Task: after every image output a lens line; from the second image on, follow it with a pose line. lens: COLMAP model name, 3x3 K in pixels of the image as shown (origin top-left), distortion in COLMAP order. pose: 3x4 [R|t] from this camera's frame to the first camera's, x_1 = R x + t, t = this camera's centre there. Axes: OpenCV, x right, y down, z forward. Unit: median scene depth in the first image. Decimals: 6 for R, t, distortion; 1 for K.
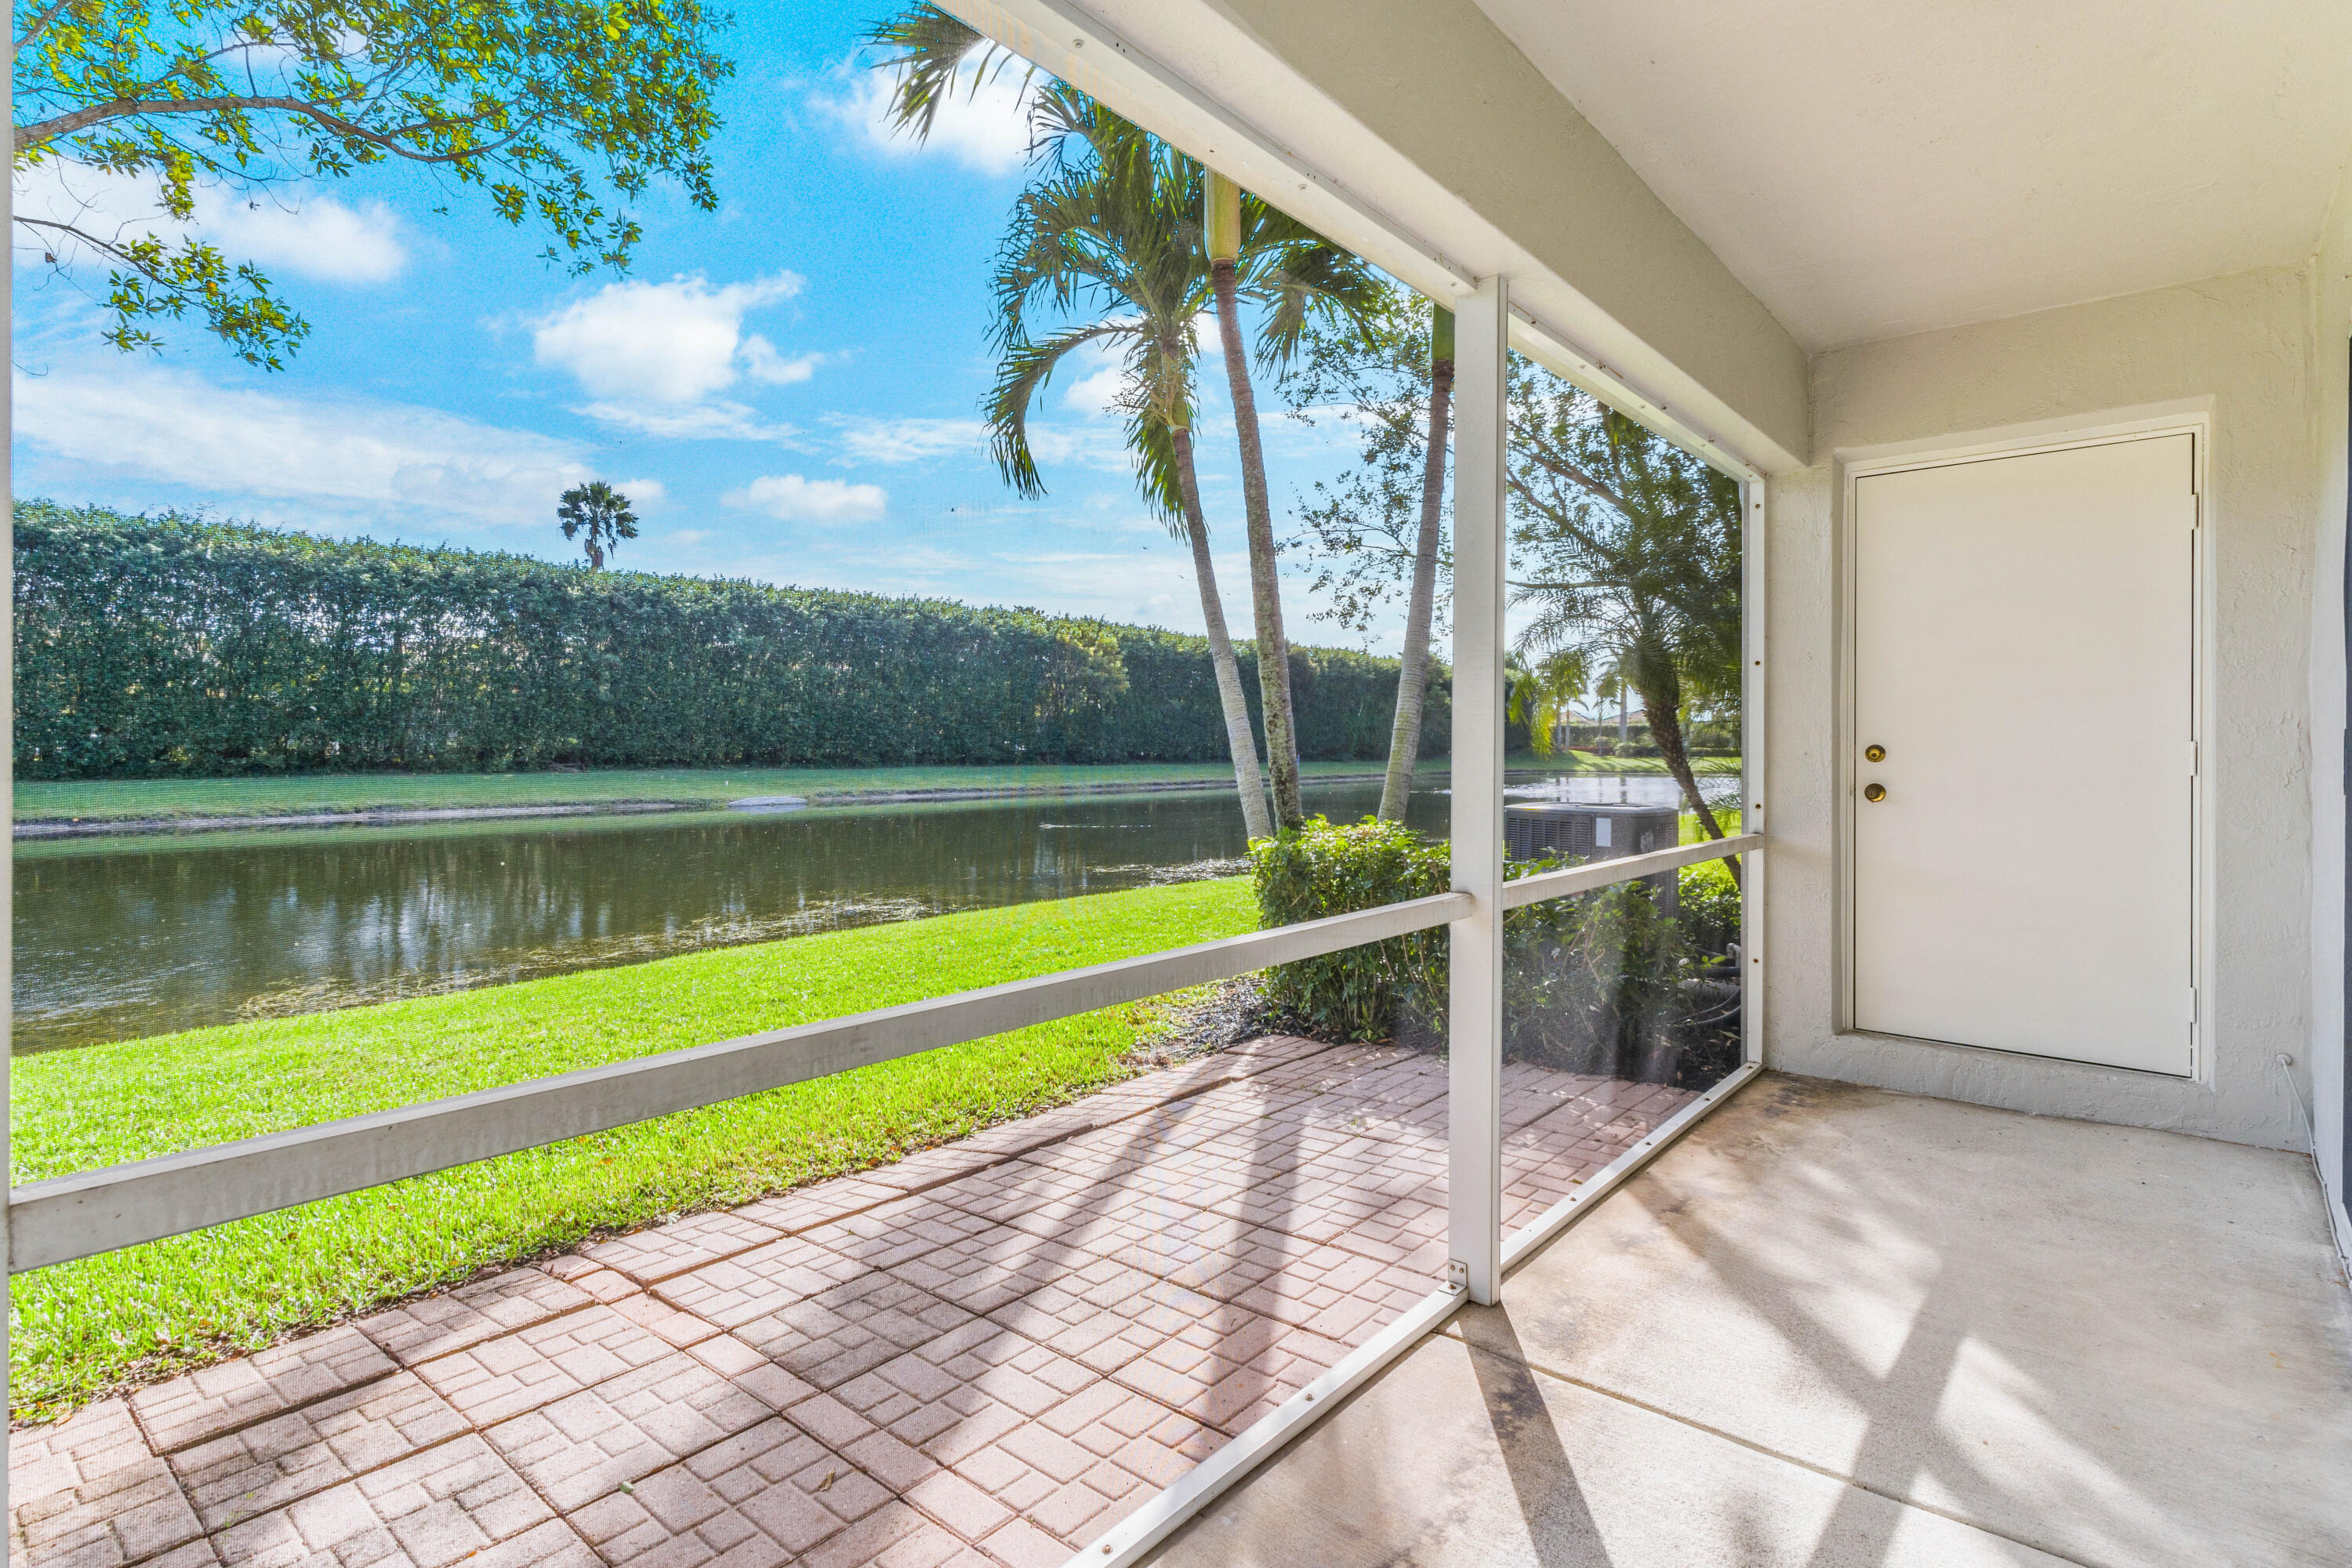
lens RADIAL K [[1159.6, 0, 1178.7], [0, 1159.6, 761.2], [0, 0, 1]] dist [-0.043293, 0.010191]
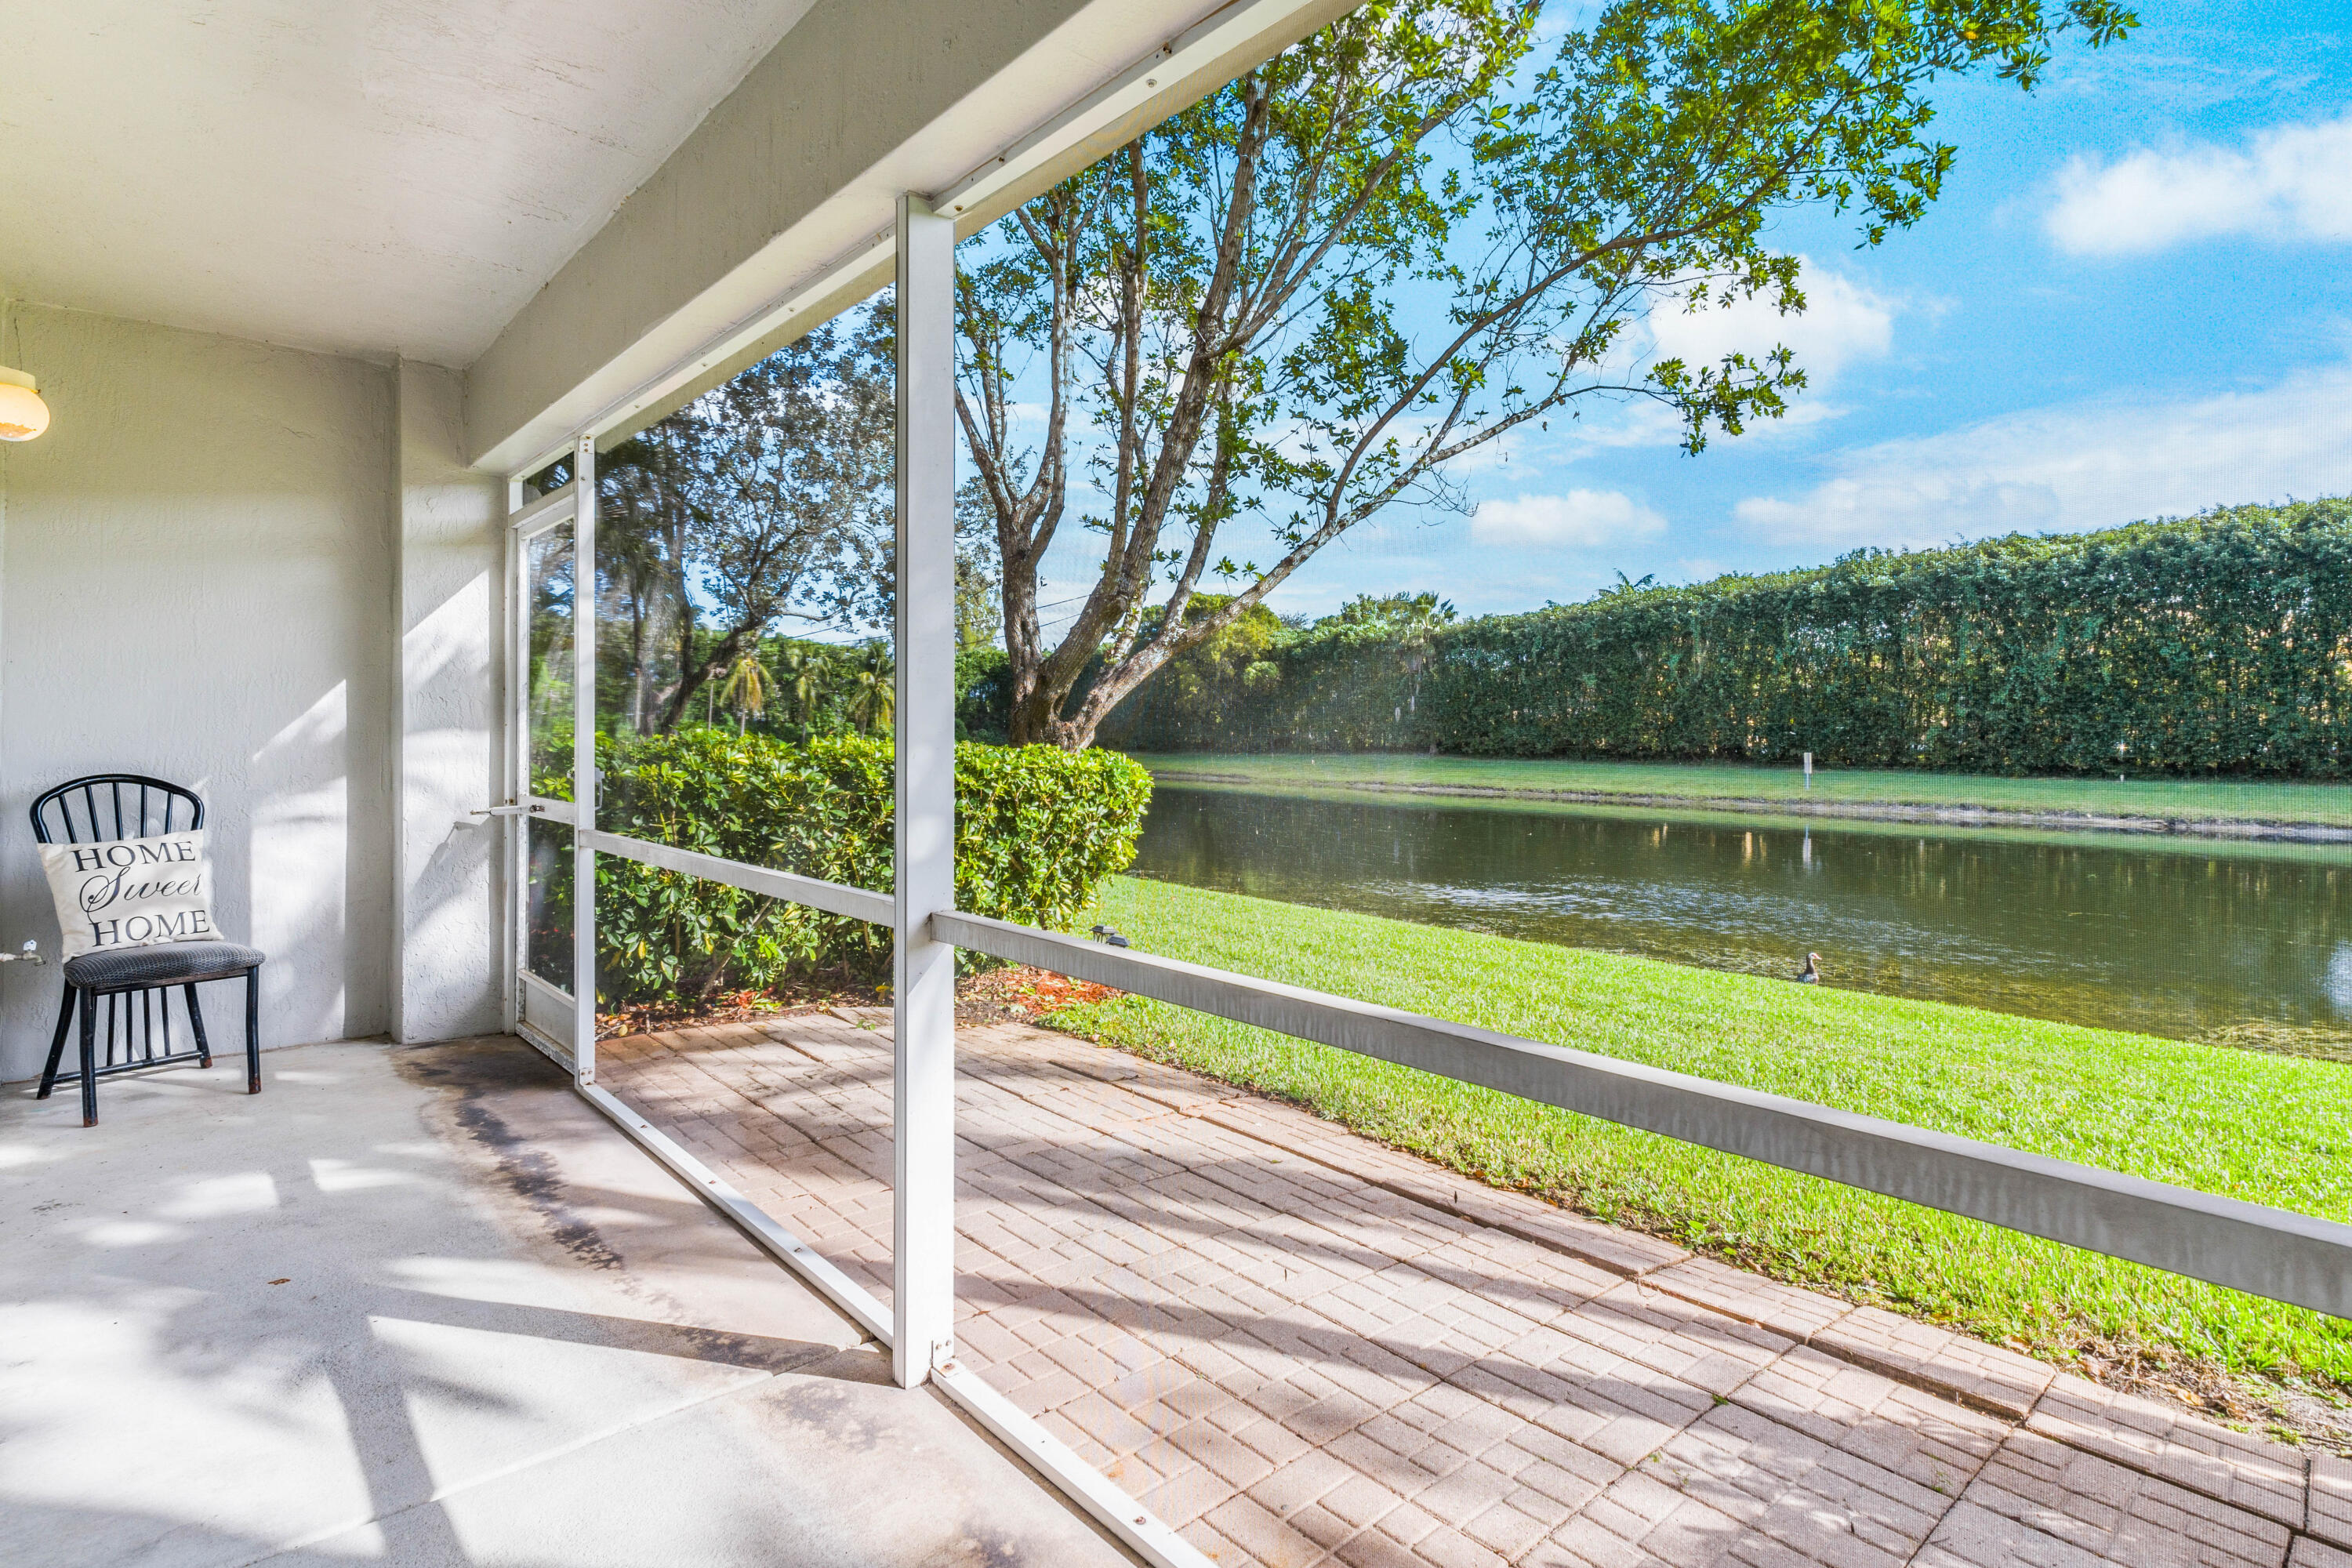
lens RADIAL K [[1159.6, 0, 1178.7], [0, 1159.6, 761.2], [0, 0, 1]] dist [-0.043293, 0.010191]
pose [[-0.122602, 0.029392, -0.992021, 0.874854], [-0.030790, 0.998968, 0.033403, -0.030164], [0.991978, 0.034639, -0.121571, 1.036132]]
